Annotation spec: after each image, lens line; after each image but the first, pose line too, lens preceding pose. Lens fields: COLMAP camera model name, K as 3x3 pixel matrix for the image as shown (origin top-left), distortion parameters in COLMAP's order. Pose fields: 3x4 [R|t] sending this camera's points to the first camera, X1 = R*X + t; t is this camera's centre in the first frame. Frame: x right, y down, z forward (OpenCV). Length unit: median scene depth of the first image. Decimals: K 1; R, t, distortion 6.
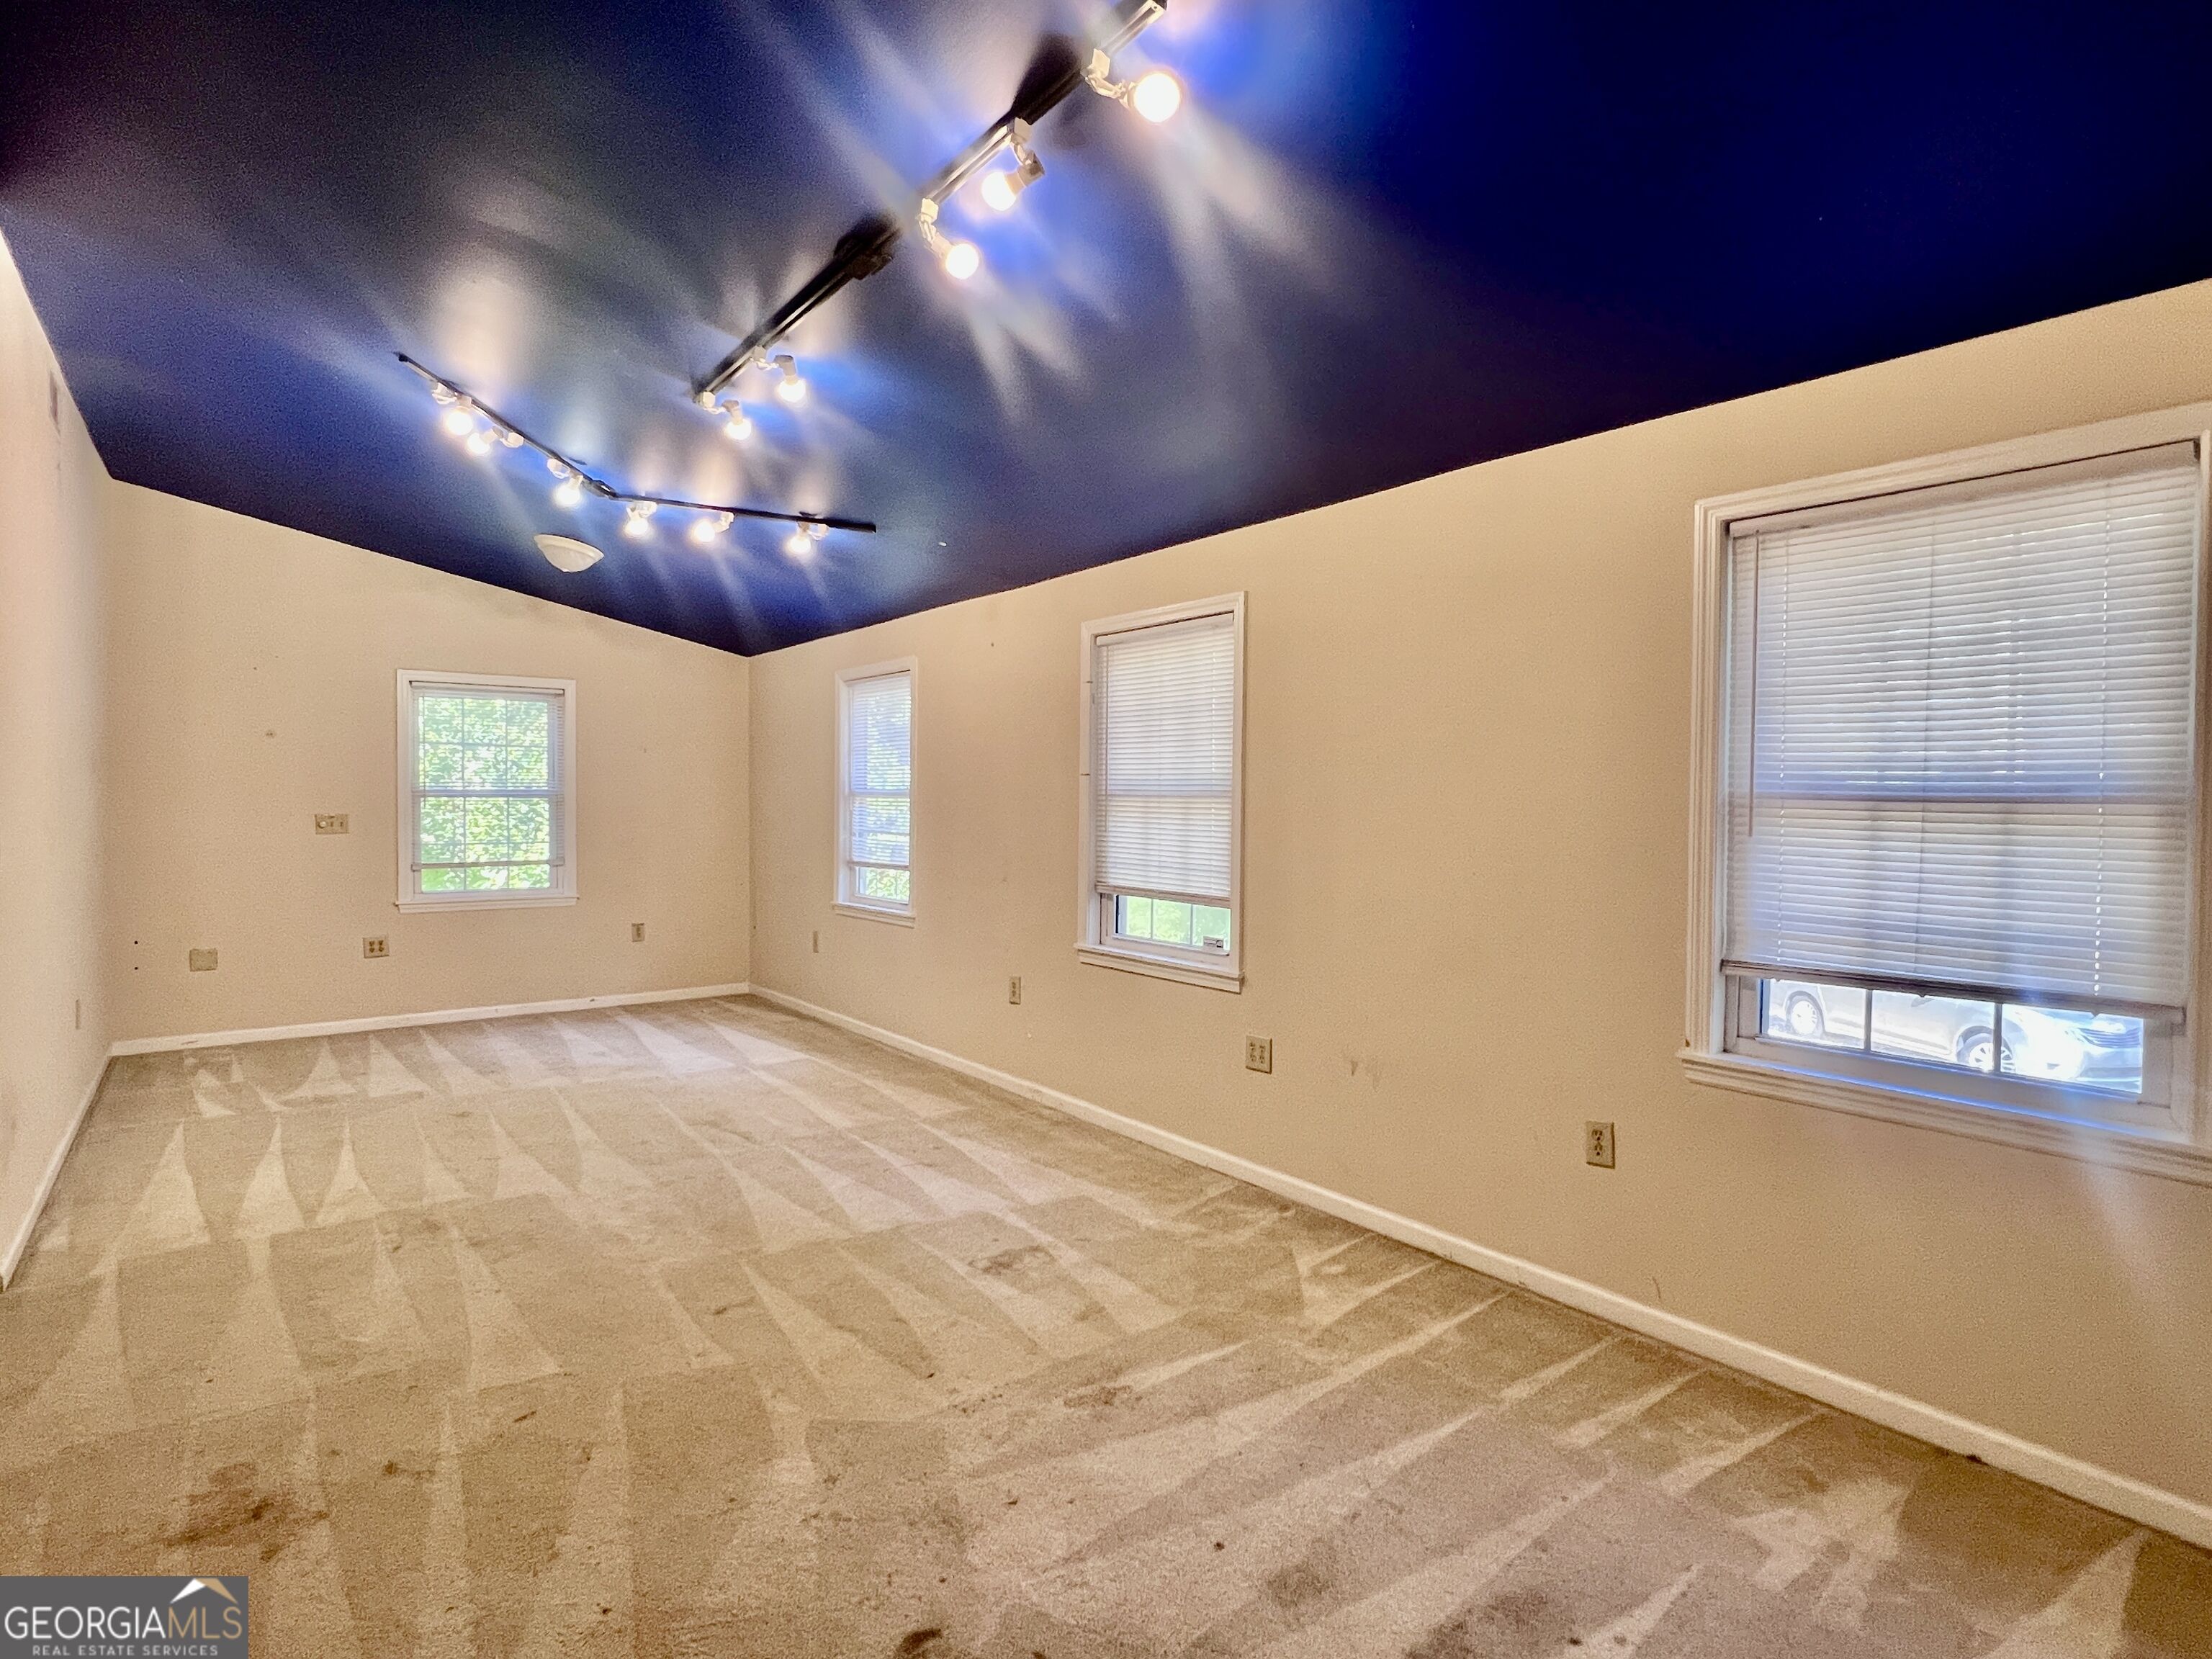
lens RADIAL K [[1150.1, 0, 1097.4], [0, 1150.1, 832.2], [0, 0, 1]] dist [-0.001376, -0.000167]
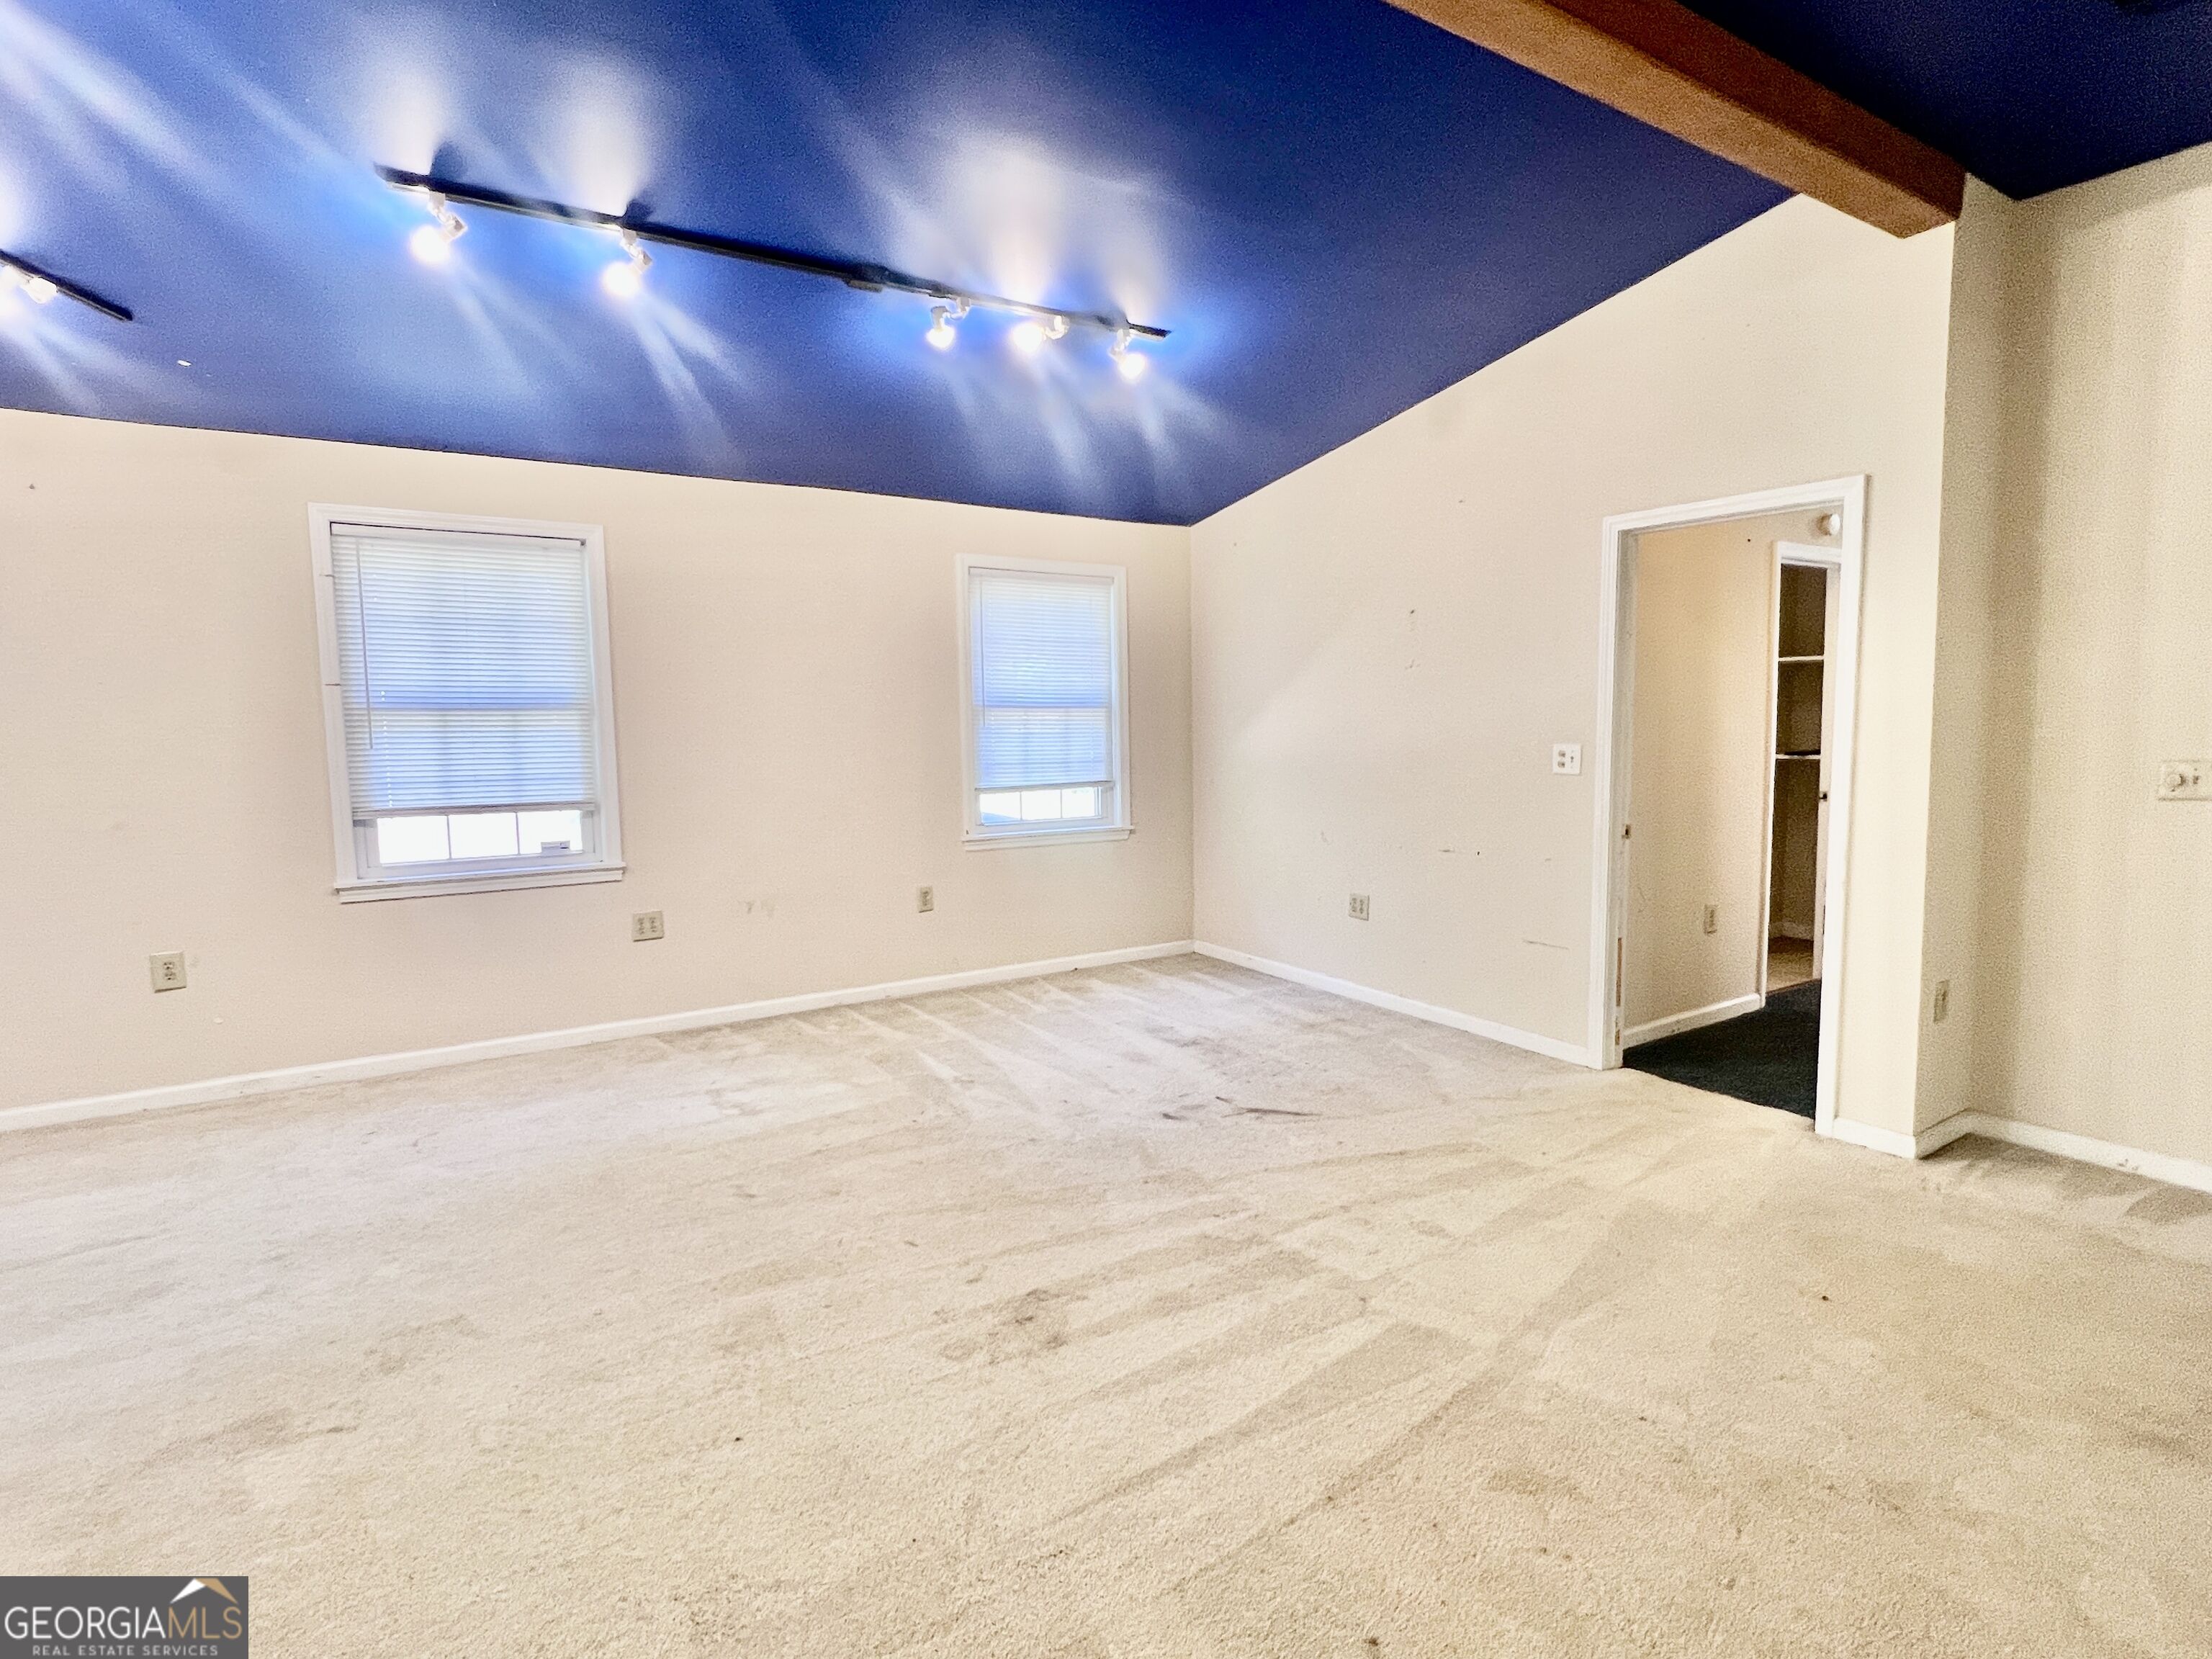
lens RADIAL K [[1150.1, 0, 1104.3], [0, 1150.1, 825.2], [0, 0, 1]] dist [-0.001376, -0.000167]
pose [[0.061936, -0.102512, 0.992802, -0.985511], [0.038496, 0.994217, 0.100256, -0.011504], [-0.997337, 0.032010, 0.065524, 0.442472]]
